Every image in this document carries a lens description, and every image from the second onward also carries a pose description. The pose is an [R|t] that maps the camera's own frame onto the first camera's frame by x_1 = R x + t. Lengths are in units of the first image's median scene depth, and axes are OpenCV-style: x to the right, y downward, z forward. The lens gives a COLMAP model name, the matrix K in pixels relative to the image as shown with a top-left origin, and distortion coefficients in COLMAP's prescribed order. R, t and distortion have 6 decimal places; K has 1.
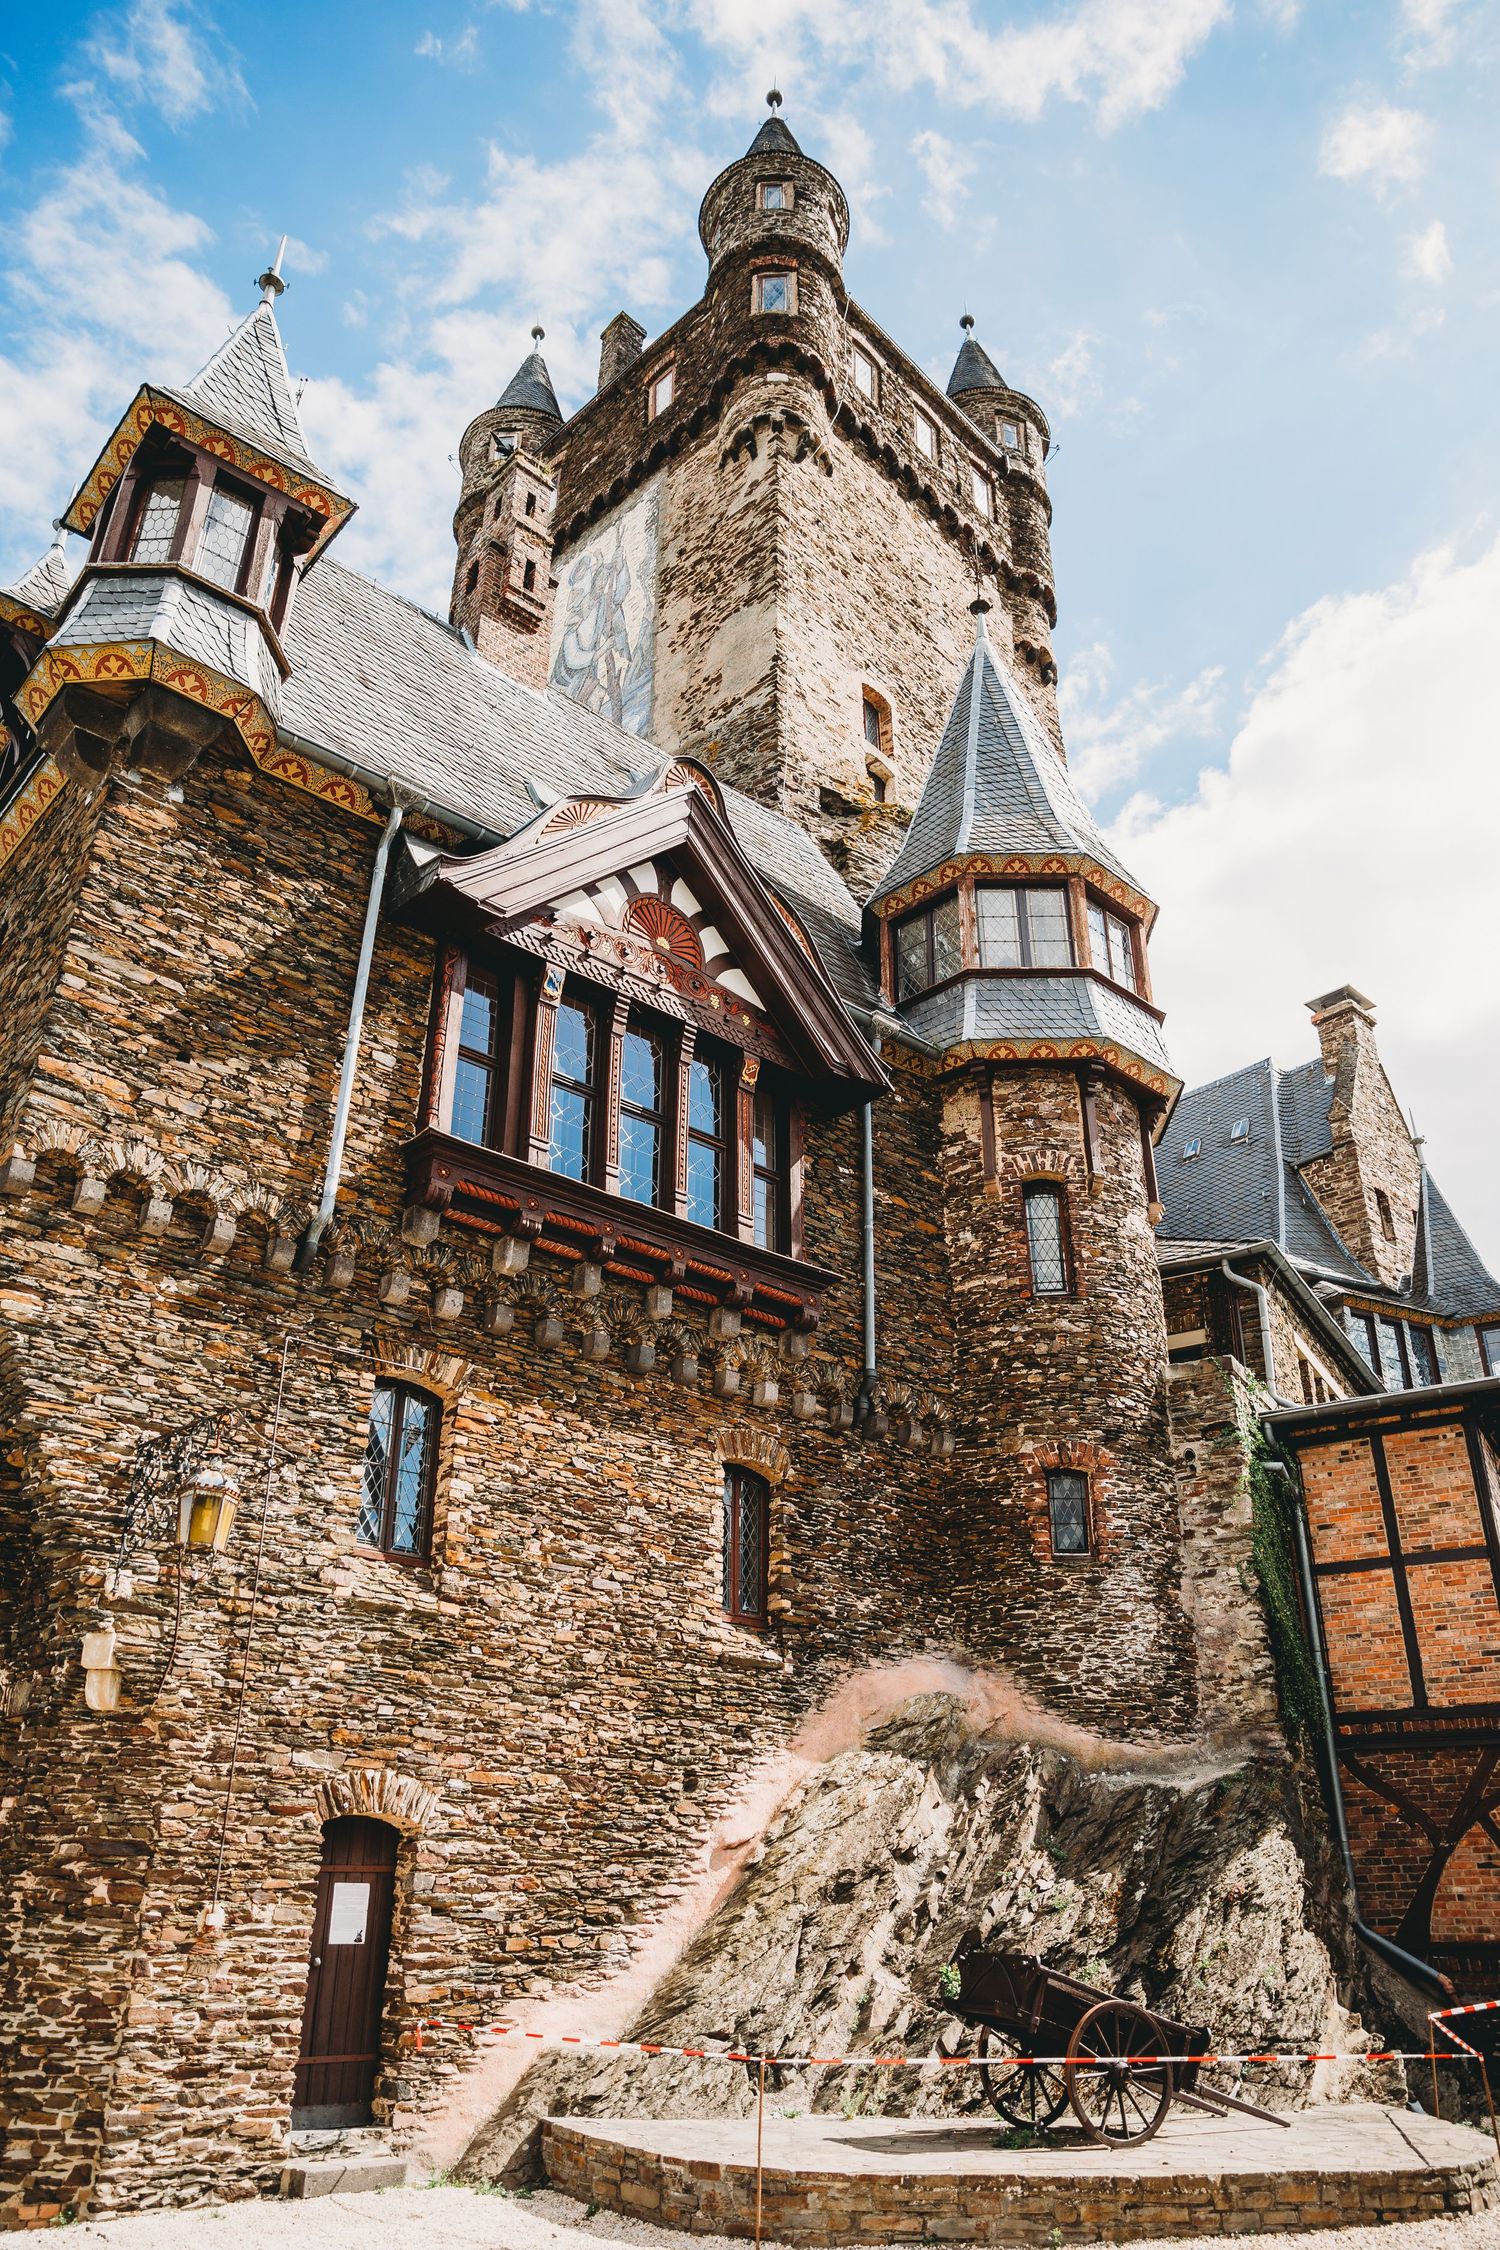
lens RADIAL K [[1562.1, 0, 750.0], [0, 1562.1, 1125.0], [0, 0, 1]] dist [-0.109953, 0.091382]
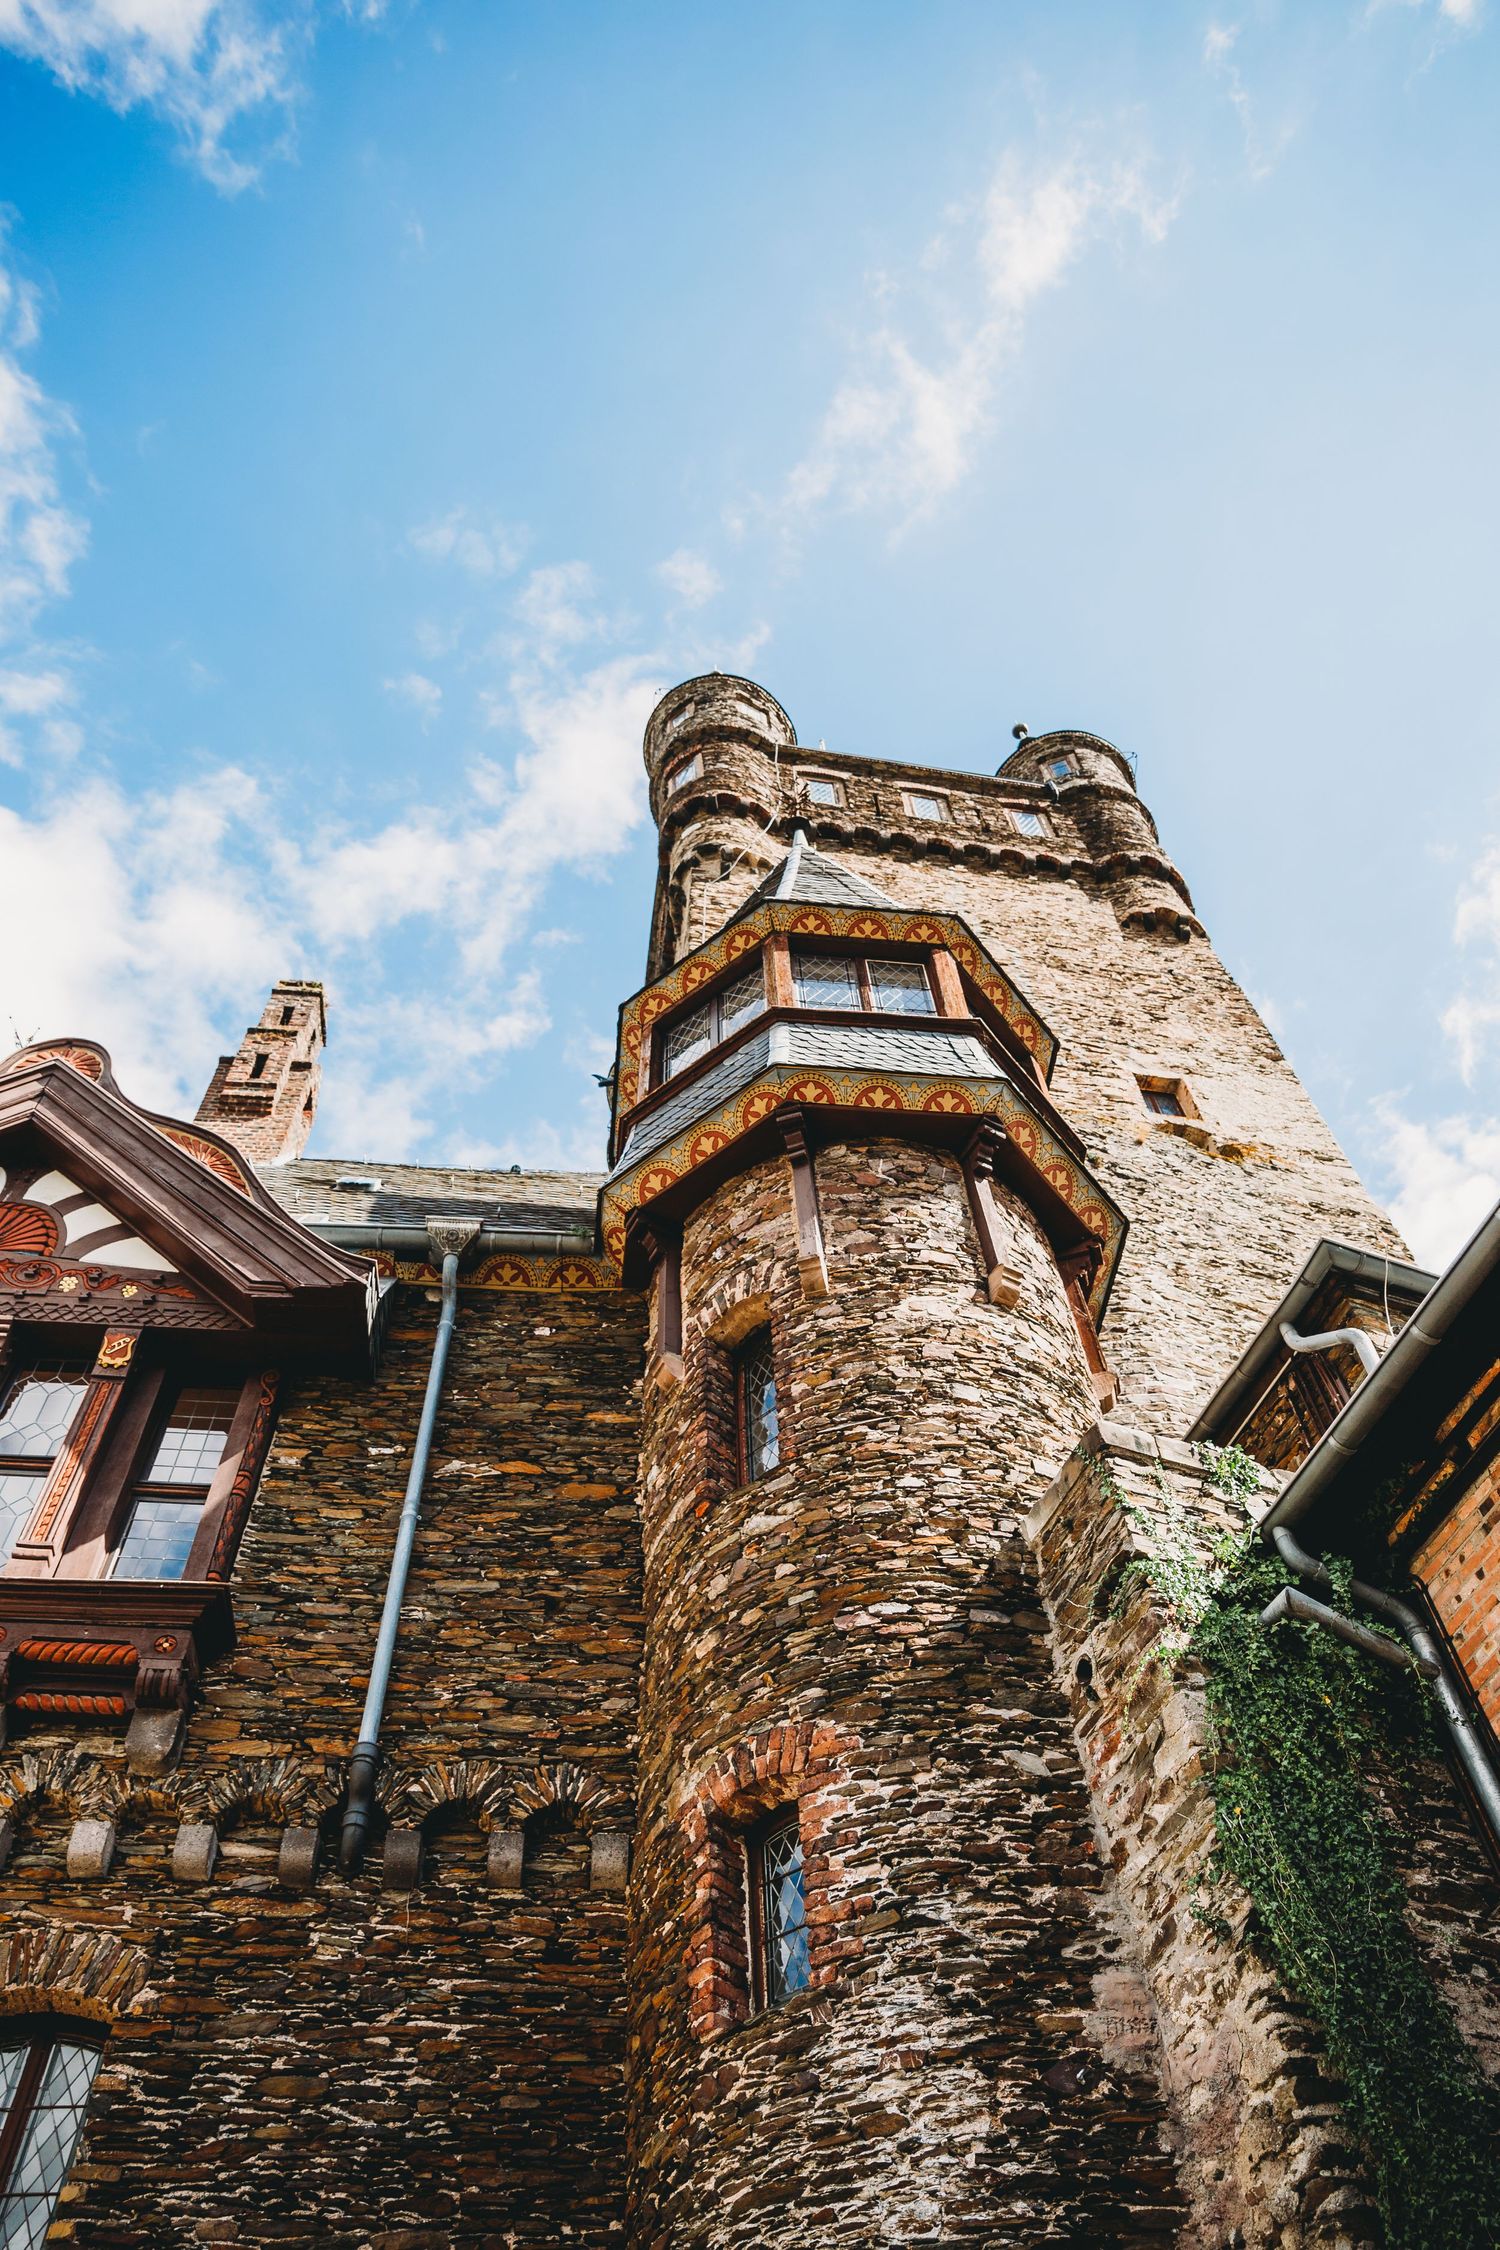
lens RADIAL K [[1562.1, 0, 750.0], [0, 1562.1, 1125.0], [0, 0, 1]] dist [-0.109953, 0.091382]
pose [[0.795269, -0.527099, -0.299522, 0.424015], [0.321262, 0.785380, -0.529121, 0.295454], [0.514138, 0.324568, 0.793926, 0.586809]]
